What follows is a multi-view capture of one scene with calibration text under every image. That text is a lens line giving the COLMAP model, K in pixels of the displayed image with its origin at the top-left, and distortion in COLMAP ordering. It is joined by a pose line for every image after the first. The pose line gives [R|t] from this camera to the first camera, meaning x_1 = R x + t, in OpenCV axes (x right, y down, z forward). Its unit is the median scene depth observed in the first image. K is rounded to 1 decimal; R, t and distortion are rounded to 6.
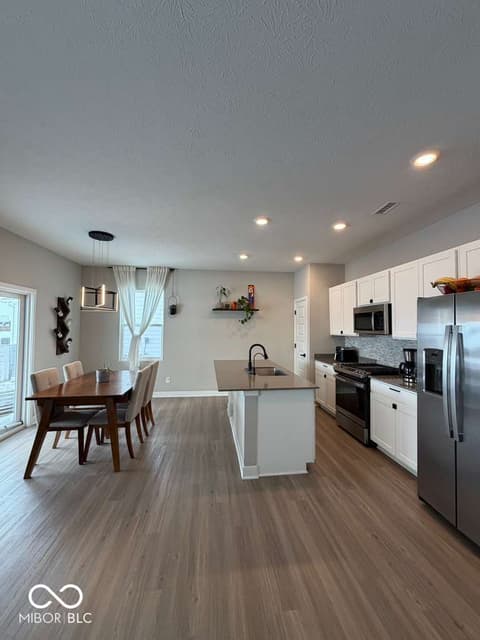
lens RADIAL K [[260.2, 0, 239.7], [0, 260.2, 319.8], [0, 0, 1]] dist [-0.002097, 0.000125]
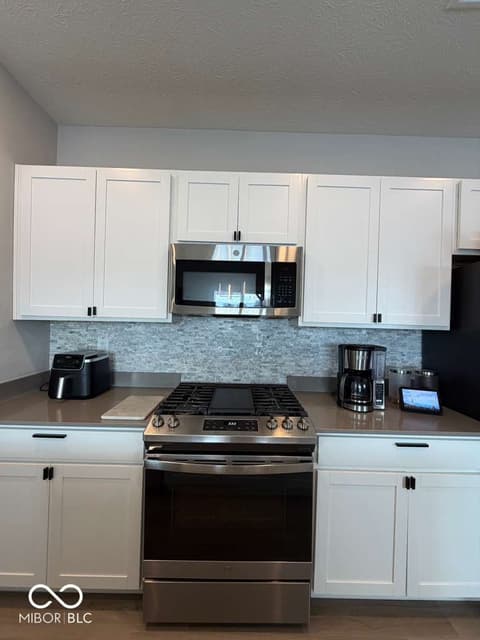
lens RADIAL K [[260.2, 0, 239.5], [0, 260.2, 317.1], [0, 0, 1]] dist [-0.002097, 0.000125]
pose [[0.115252, 0.003742, 0.993329, 0.113410], [-0.057920, 0.998317, 0.002959, 0.062435], [-0.991646, -0.057875, 0.115275, 1.084436]]
